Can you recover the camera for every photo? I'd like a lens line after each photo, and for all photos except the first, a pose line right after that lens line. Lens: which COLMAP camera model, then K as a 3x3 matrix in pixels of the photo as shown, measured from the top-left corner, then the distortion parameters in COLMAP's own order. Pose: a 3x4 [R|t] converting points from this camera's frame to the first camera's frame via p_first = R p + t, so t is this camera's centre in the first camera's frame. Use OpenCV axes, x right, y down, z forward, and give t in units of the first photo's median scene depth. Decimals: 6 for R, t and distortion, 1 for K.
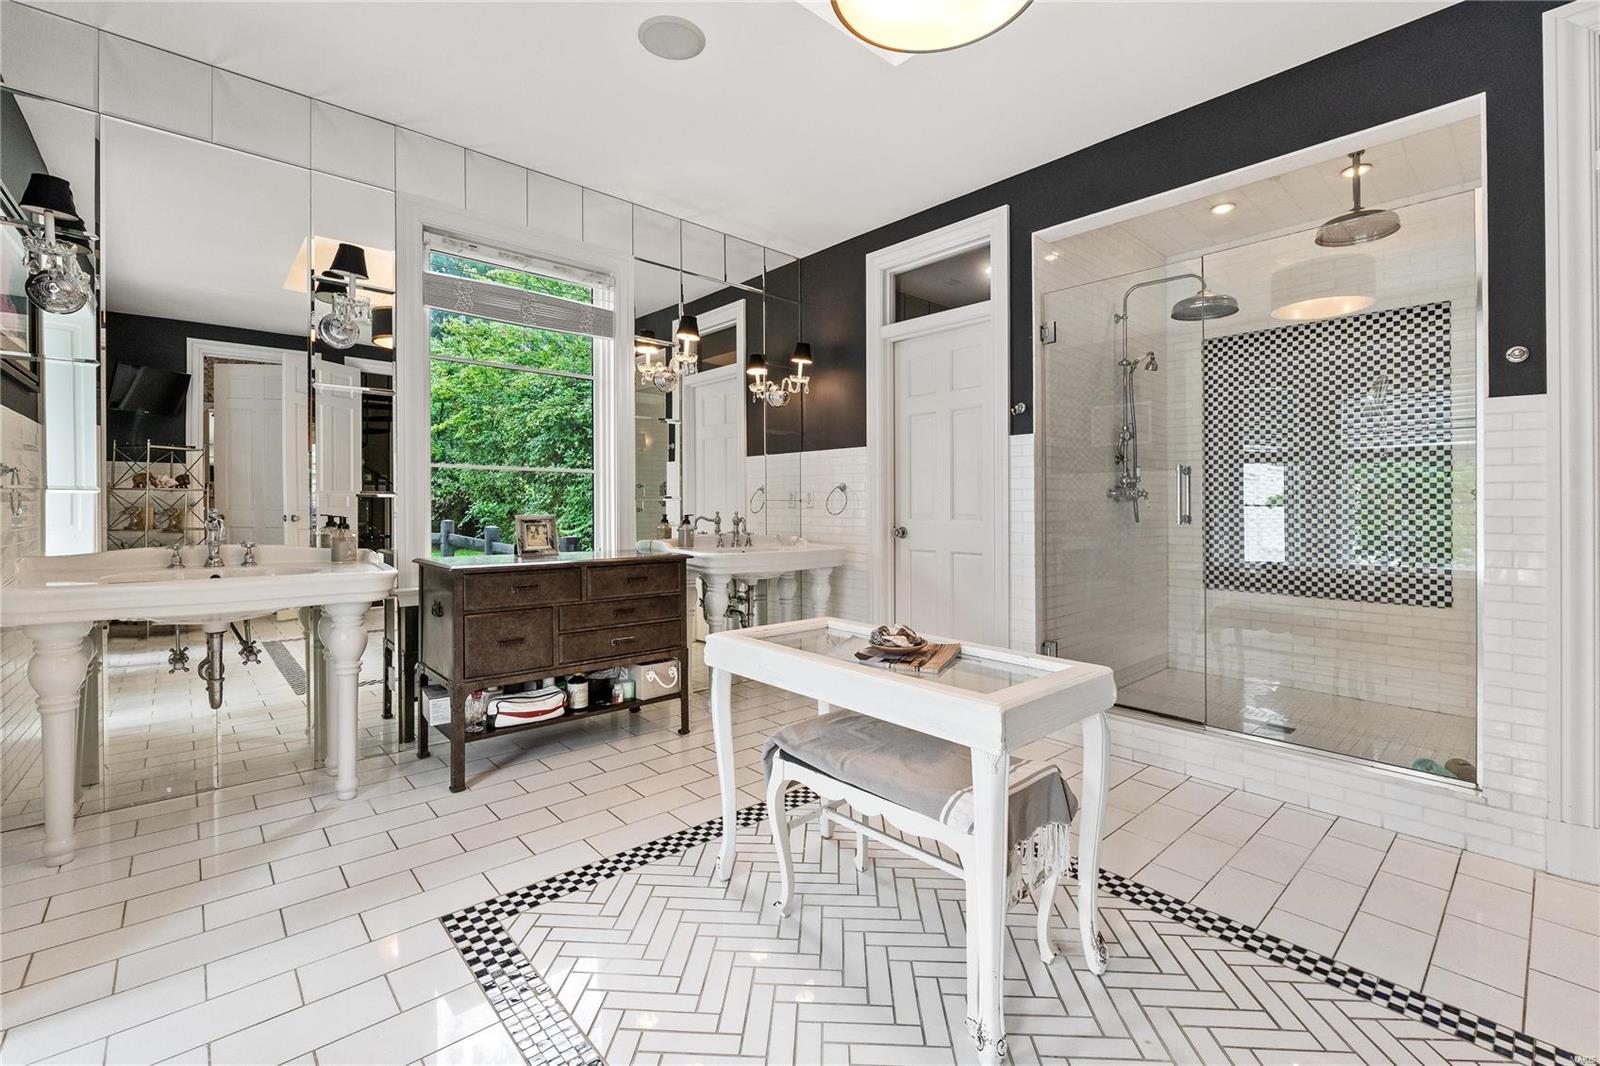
lens RADIAL K [[682.8, 0, 800.1], [0, 682.8, 518.7], [0, 0, 1]] dist [-0.007467, -0.000750]
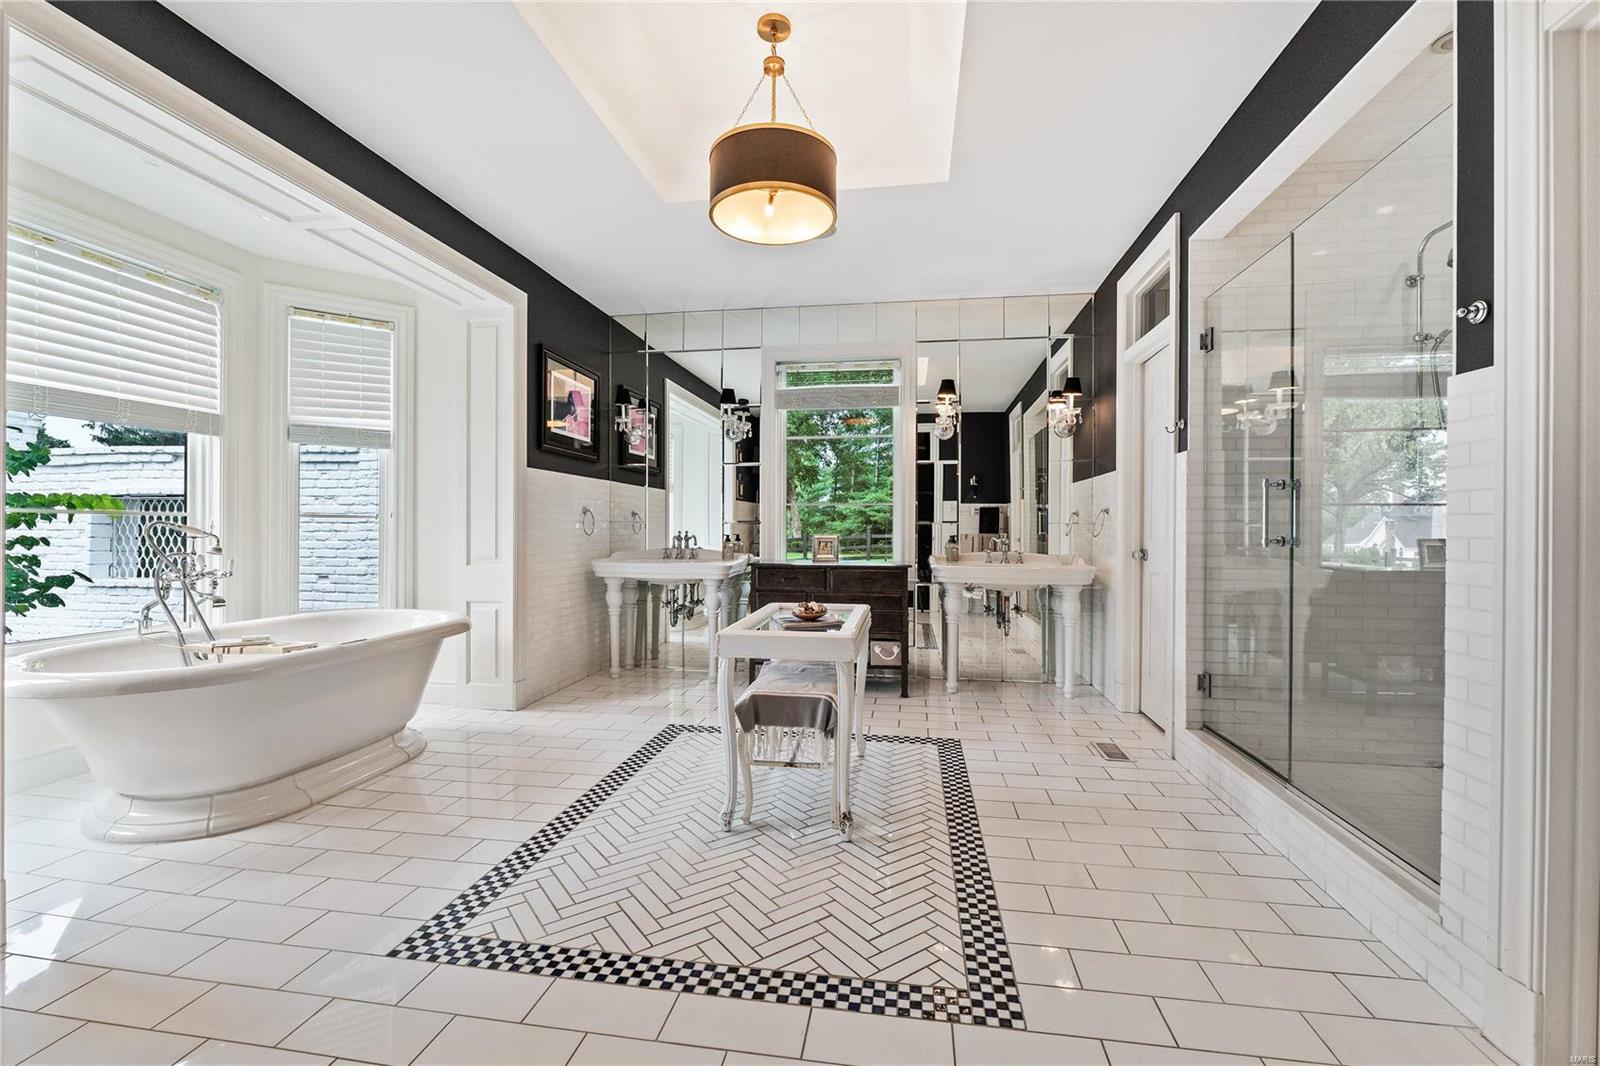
lens RADIAL K [[682.8, 0, 803.2], [0, 682.8, 537.3], [0, 0, 1]] dist [-0.007467, -0.000750]
pose [[0.631780, 0.006183, -0.775123, 1.294178], [-0.012707, 0.999916, -0.002381, 0.008462], [0.775043, 0.011353, 0.631806, -0.018522]]
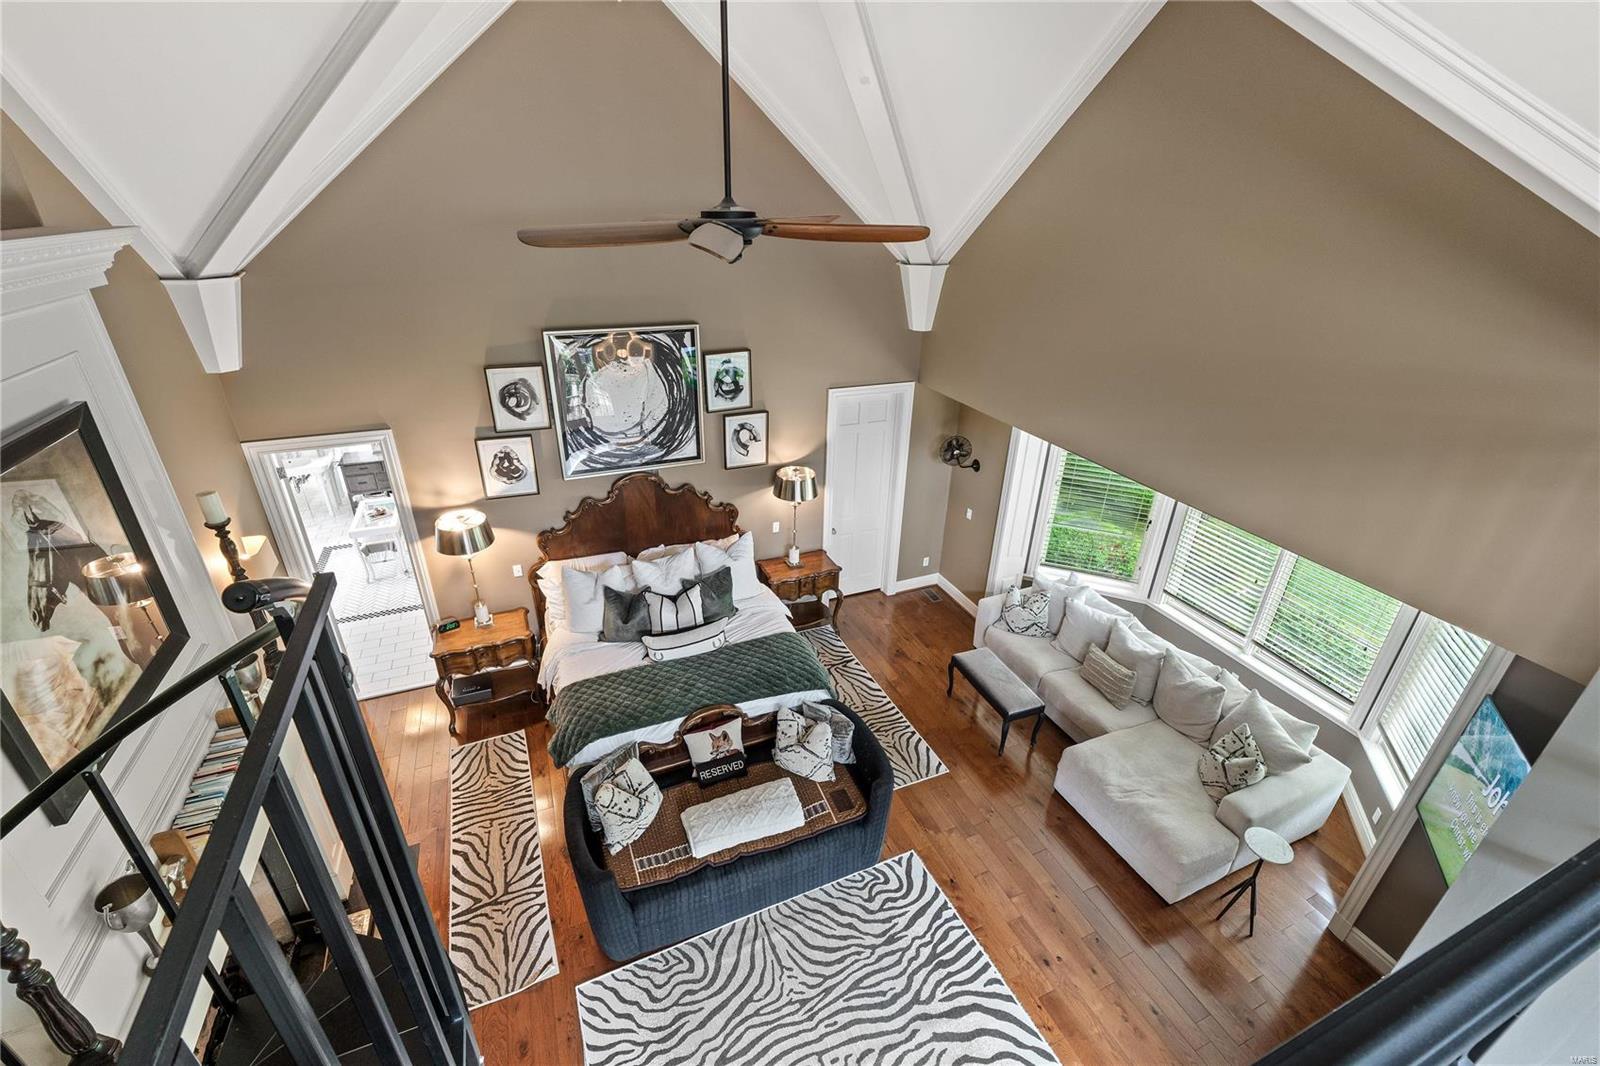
lens RADIAL K [[682.8, 0, 797.9], [0, 682.8, 529.9], [0, 0, 1]] dist [-0.007467, -0.000750]
pose [[0.945124, 0.159260, -0.285267, 3.732540], [-0.017329, 0.896352, 0.443004, -1.557390], [0.326252, -0.413750, 0.849924, -1.784982]]
